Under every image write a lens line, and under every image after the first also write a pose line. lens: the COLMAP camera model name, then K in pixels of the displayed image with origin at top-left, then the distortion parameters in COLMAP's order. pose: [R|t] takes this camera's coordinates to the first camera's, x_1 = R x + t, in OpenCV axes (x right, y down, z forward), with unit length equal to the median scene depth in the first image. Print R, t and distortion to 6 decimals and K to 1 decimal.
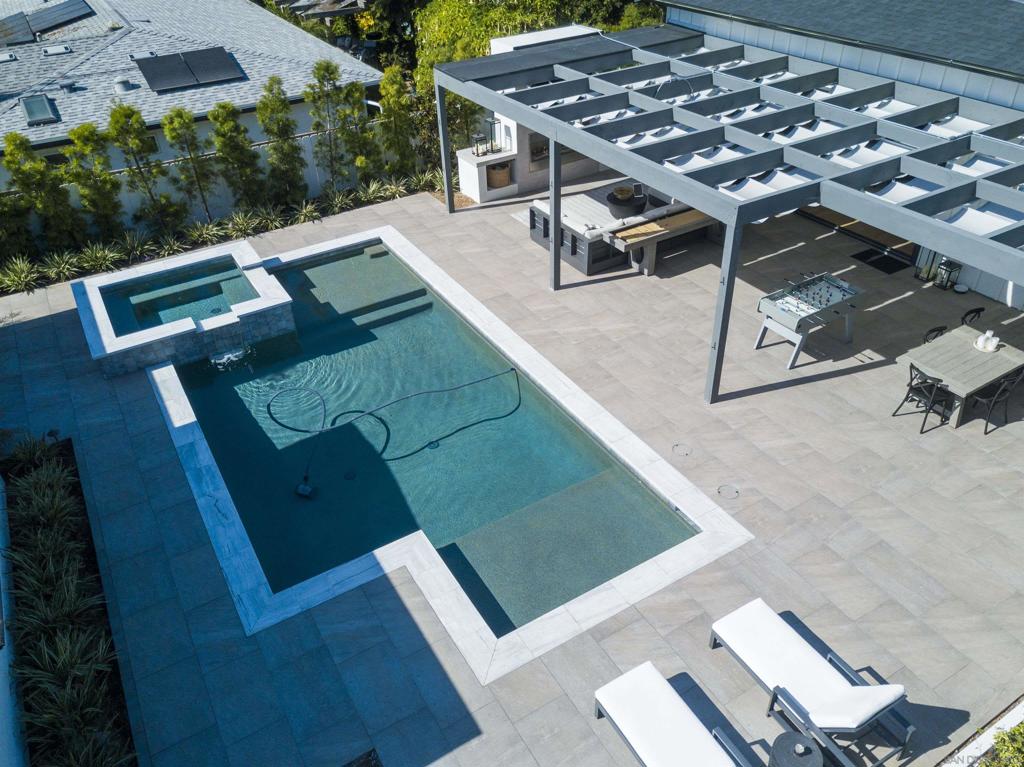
lens RADIAL K [[777.8, 0, 508.9], [0, 777.8, 388.0], [0, 0, 1]] dist [0.019459, 0.002466]
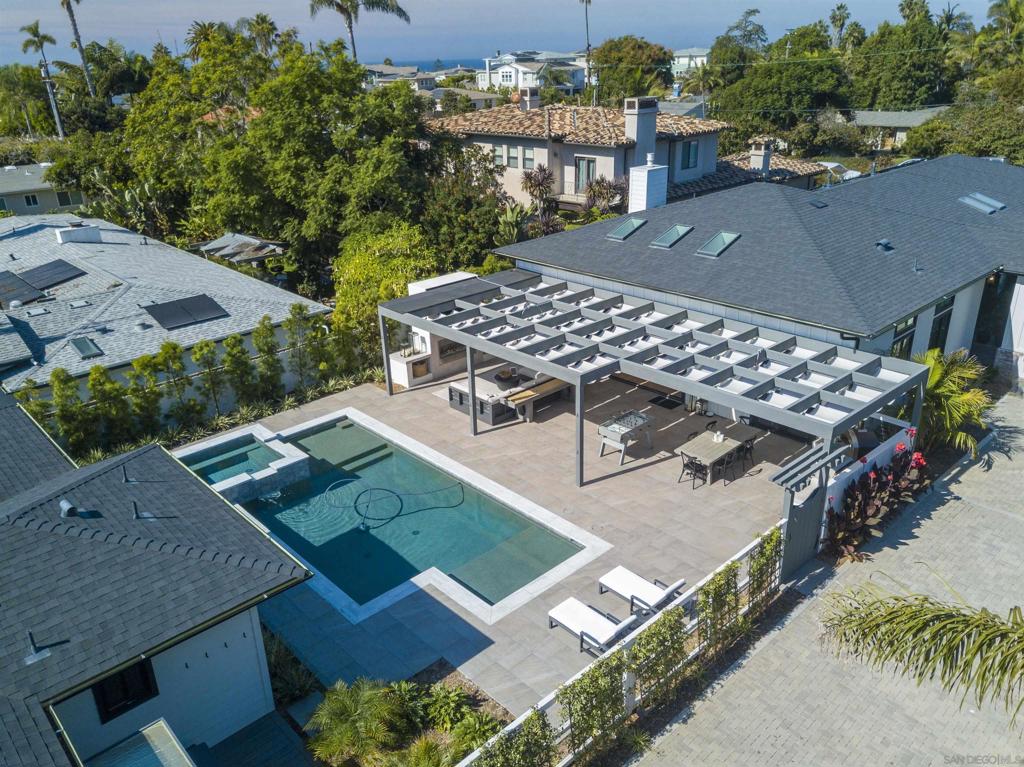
lens RADIAL K [[777.8, 0, 512.5], [0, 777.8, 380.9], [0, 0, 1]] dist [0.019459, 0.002466]
pose [[0.975941, -0.073543, 0.205259, -0.175447], [0.120465, 0.966541, -0.226467, 0.128827], [-0.181737, 0.245745, 0.952146, -0.526665]]
